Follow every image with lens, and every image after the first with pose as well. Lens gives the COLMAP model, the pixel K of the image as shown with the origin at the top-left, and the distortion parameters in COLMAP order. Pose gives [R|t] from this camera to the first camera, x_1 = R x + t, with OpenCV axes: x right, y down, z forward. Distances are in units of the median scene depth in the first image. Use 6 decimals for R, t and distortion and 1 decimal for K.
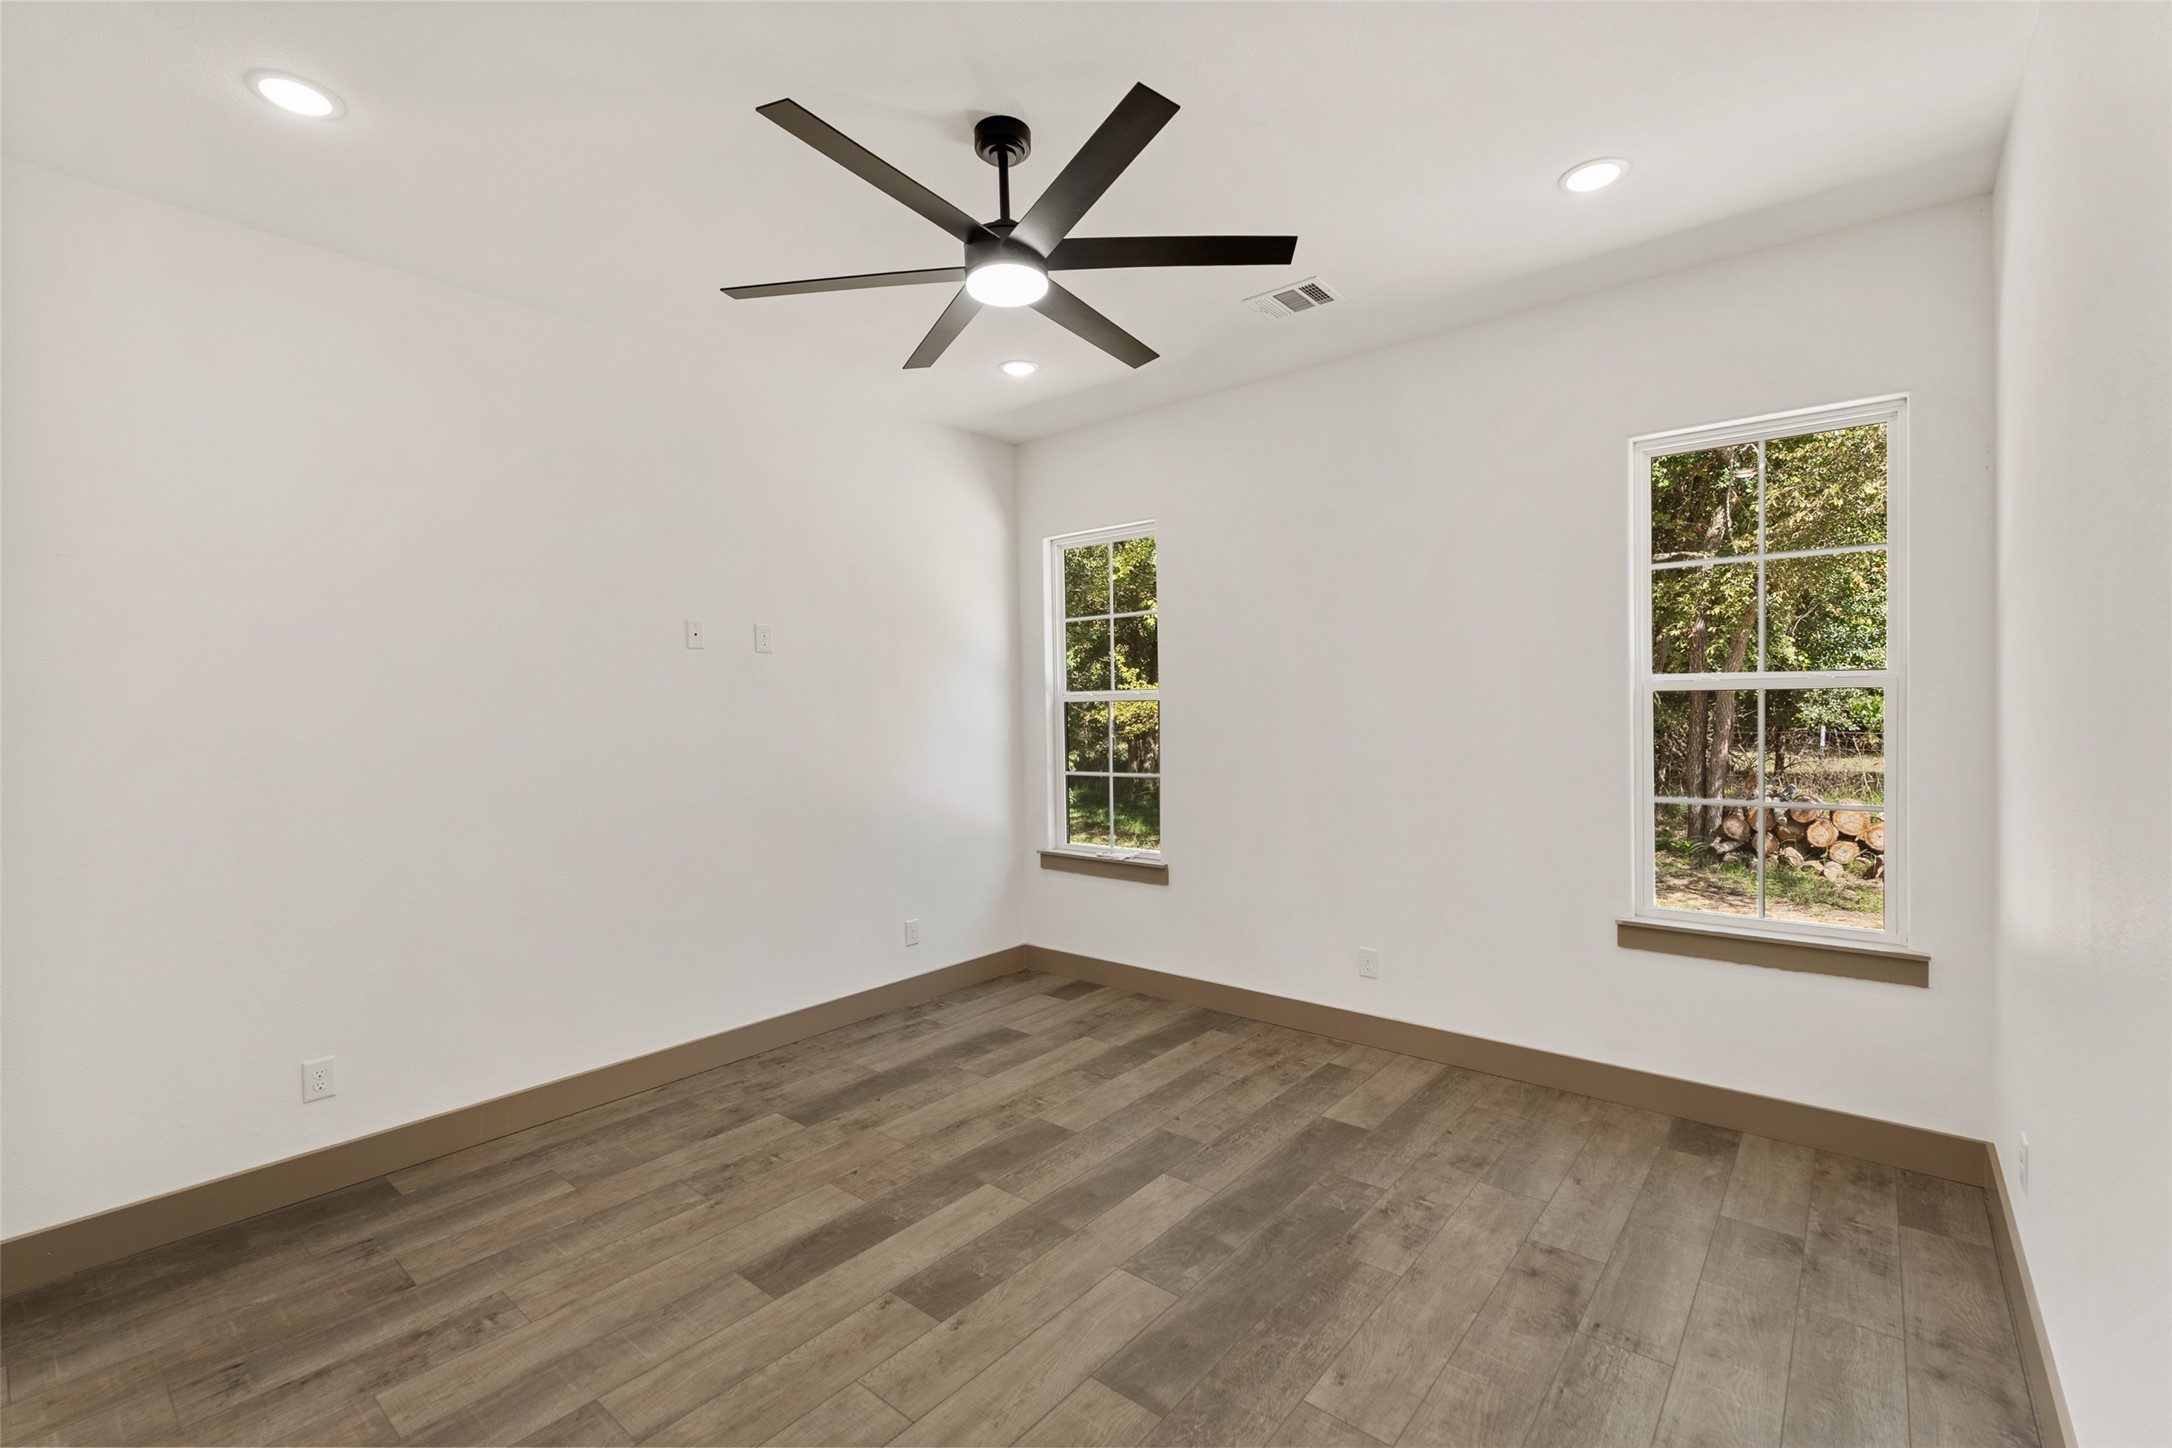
lens RADIAL K [[970.3, 0, 1086.0], [0, 970.3, 724.0], [0, 0, 1]] dist [-0.004226, 0.000017]
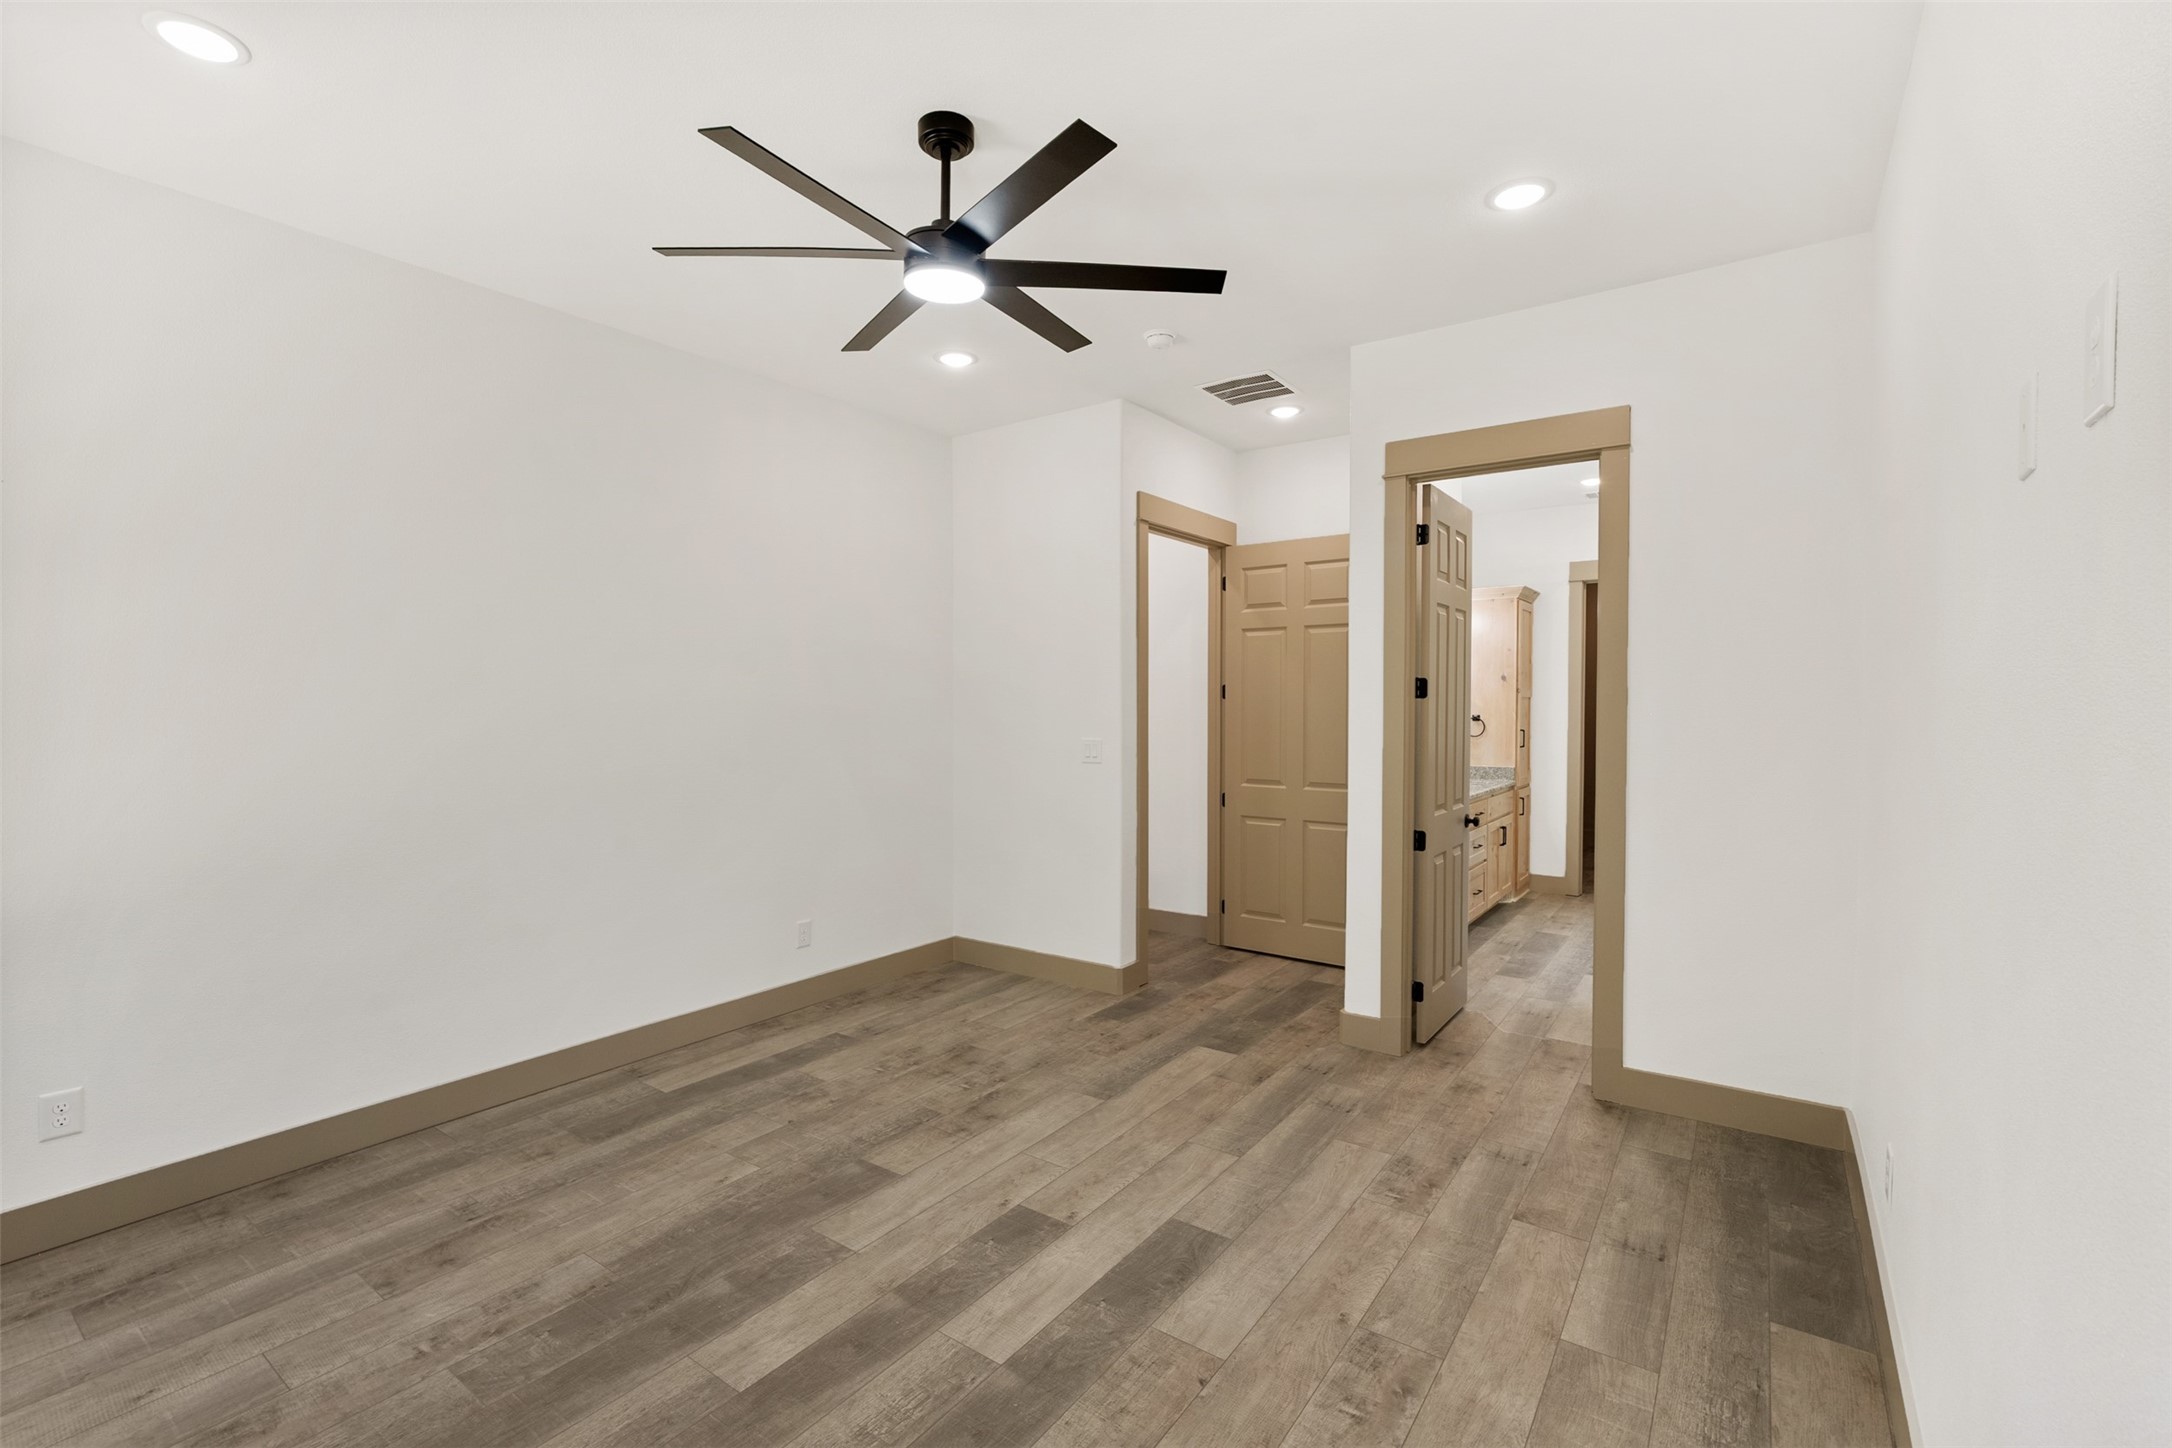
lens RADIAL K [[944.0, 0, 1086.0], [0, 944.0, 724.0], [0, 0, 1]] dist [-0.006529, 0.000312]
pose [[-0.996952, 0.019043, -0.075660, -0.139541], [0.015829, 0.998956, 0.042852, -0.028862], [0.076397, 0.041524, -0.996212, 1.938442]]
